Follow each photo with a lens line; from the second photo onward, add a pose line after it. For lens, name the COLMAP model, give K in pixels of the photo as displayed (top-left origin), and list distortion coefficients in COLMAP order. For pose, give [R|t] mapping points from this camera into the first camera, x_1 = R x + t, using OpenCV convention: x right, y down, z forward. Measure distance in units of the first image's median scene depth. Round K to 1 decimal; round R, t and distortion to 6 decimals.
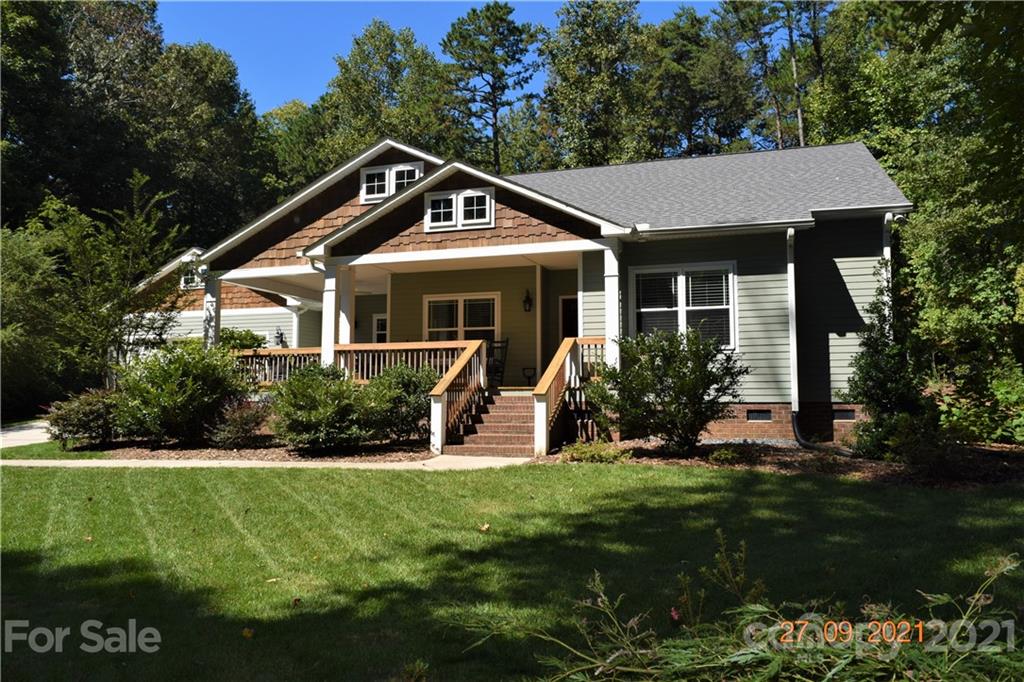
lens RADIAL K [[794.7, 0, 514.6], [0, 794.7, 346.8], [0, 0, 1]] dist [-0.030455, 0.024297]
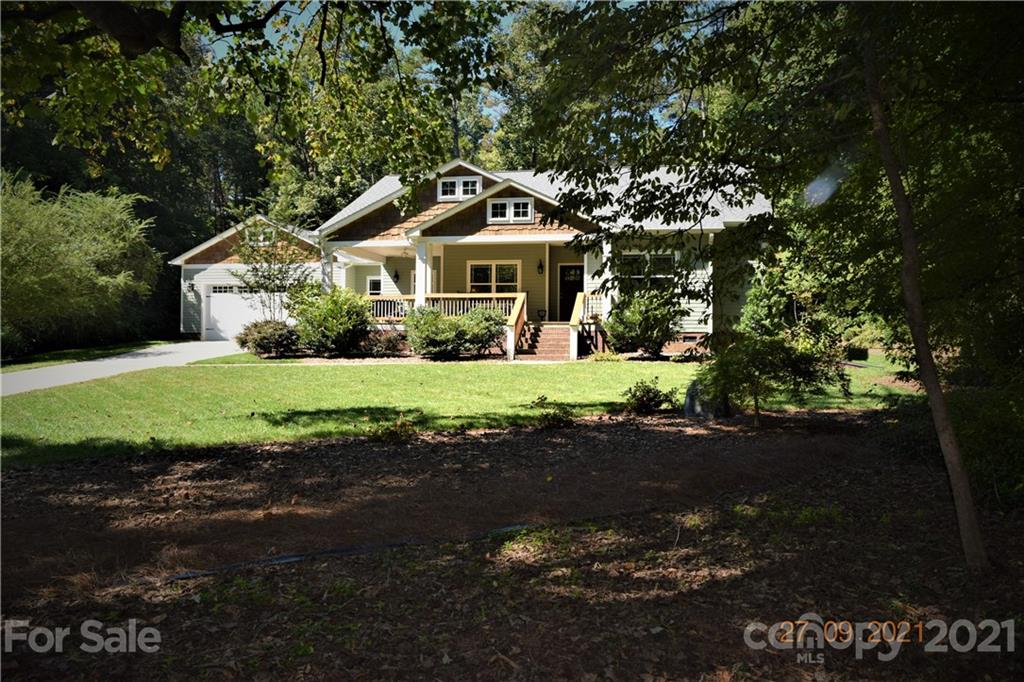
lens RADIAL K [[794.7, 0, 508.8], [0, 794.7, 342.6], [0, 0, 1]] dist [-0.030455, 0.024297]
pose [[0.990359, 0.007179, 0.138337, -0.294158], [-0.016167, 0.997822, 0.063955, -0.009958], [-0.137576, -0.065575, 0.988318, -0.597377]]
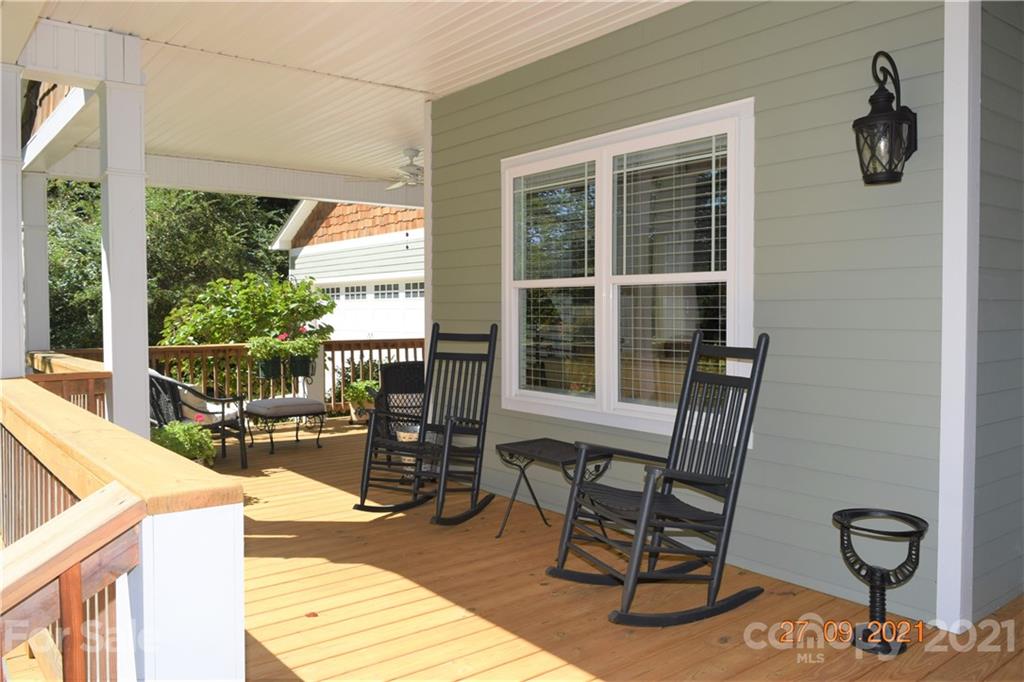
lens RADIAL K [[794.7, 0, 512.2], [0, 794.7, 335.5], [0, 0, 1]] dist [-0.030455, 0.024297]
pose [[0.839891, 0.014326, -0.542566, 0.049290], [0.040617, 0.995190, 0.089152, -0.034074], [0.541233, -0.096915, 0.835269, 0.927214]]
